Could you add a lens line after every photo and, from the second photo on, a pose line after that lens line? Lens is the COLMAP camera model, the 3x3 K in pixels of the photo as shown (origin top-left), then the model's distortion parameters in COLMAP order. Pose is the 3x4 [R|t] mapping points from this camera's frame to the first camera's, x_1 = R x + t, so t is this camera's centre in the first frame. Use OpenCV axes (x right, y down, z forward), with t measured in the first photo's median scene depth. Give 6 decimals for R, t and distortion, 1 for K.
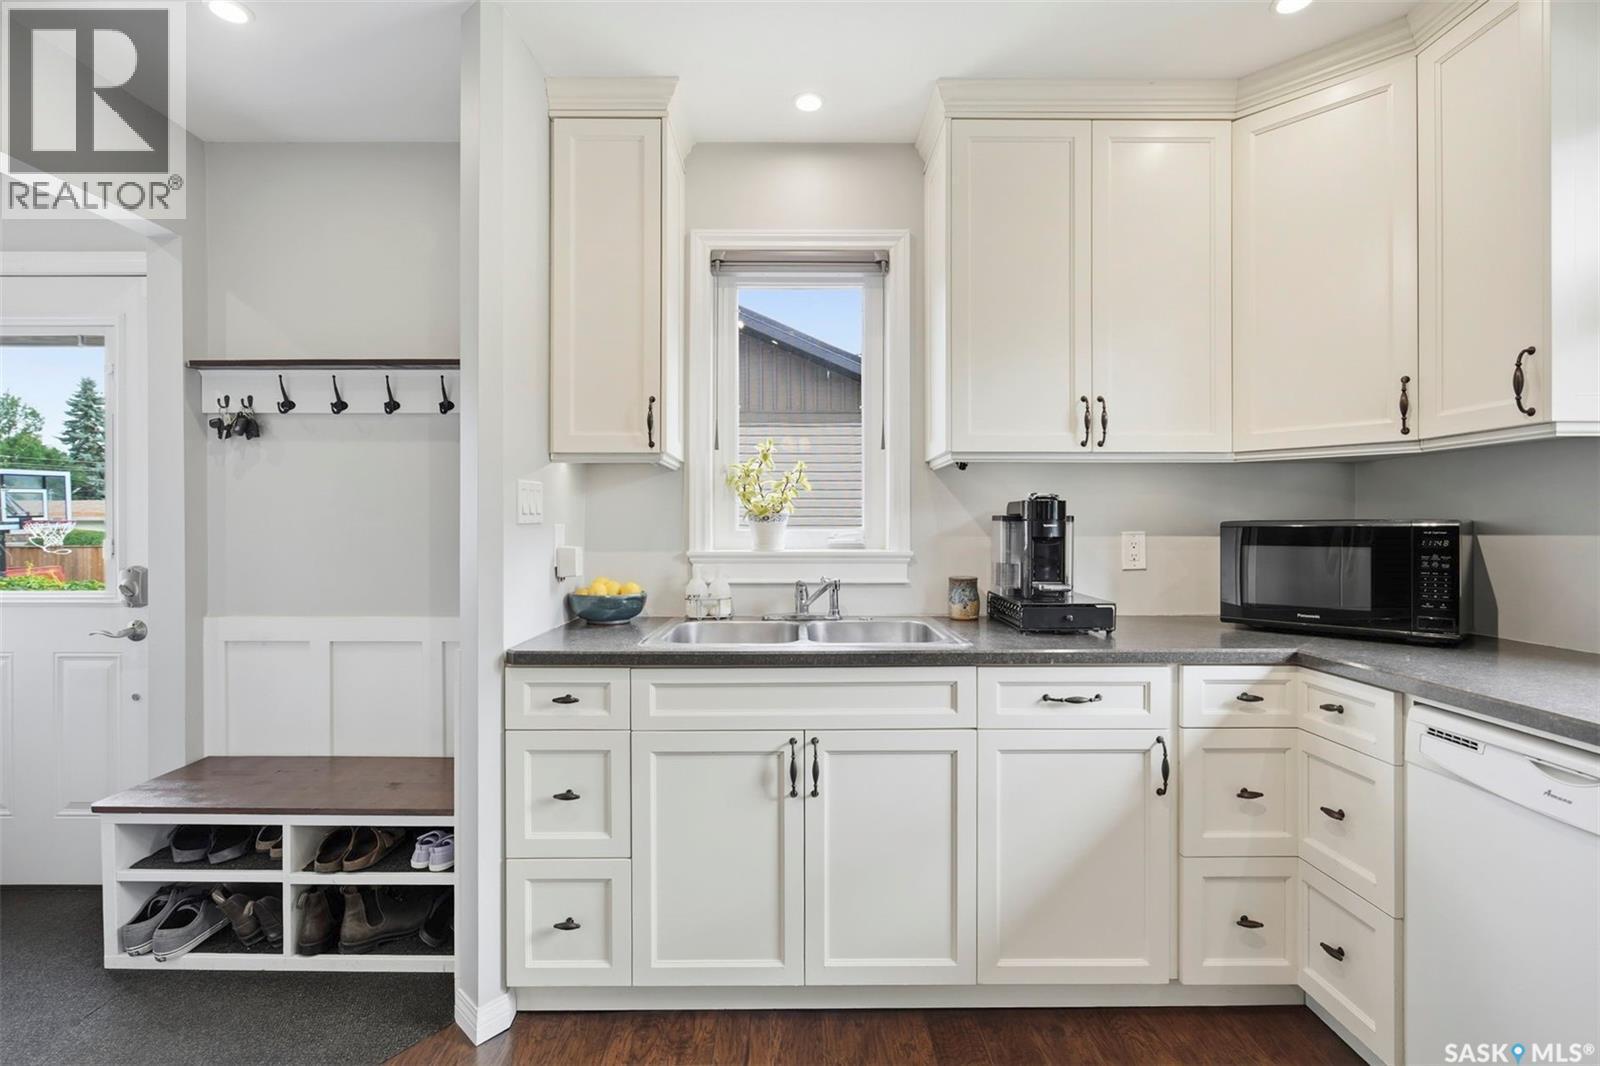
lens RADIAL K [[734.7, 0, 795.9], [0, 734.7, 531.1], [0, 0, 1]] dist [-0.003130, 0.000279]
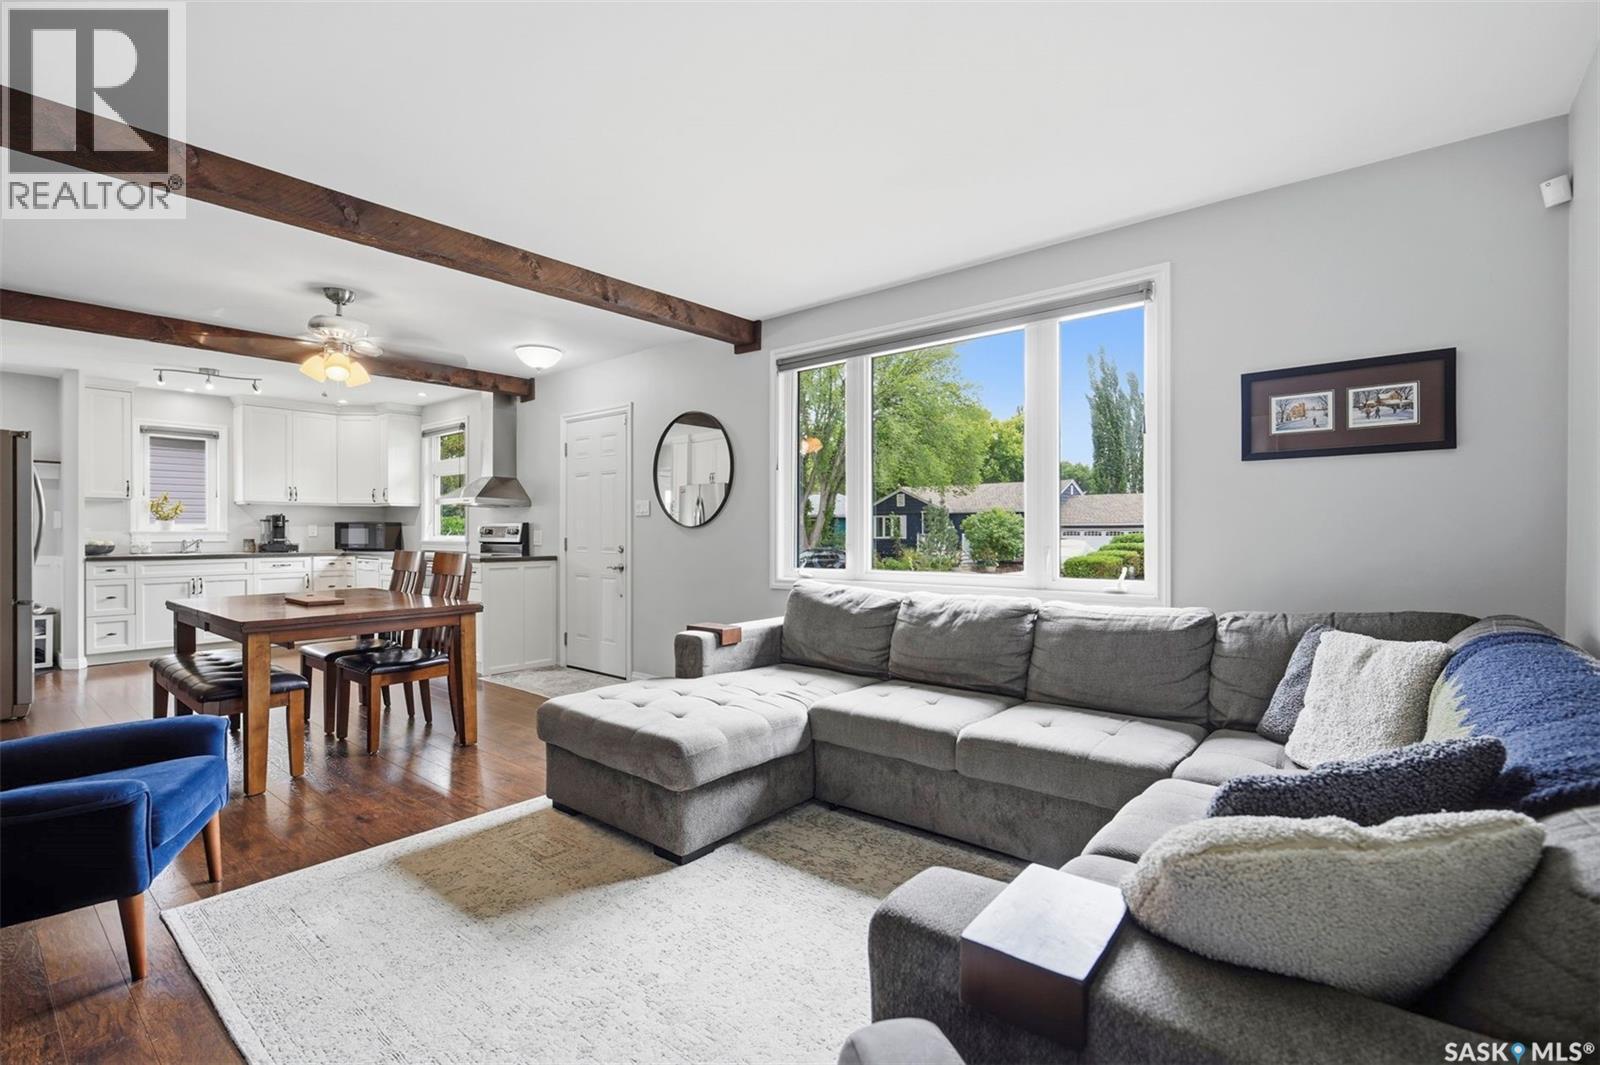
lens RADIAL K [[734.7, 0, 816.8], [0, 734.7, 529.7], [0, 0, 1]] dist [-0.003130, 0.000279]
pose [[0.638815, 0.003225, 0.769354, -0.712475], [0.001174, 0.999986, -0.005167, 0.046918], [-0.769360, 0.004204, 0.638802, -3.221443]]
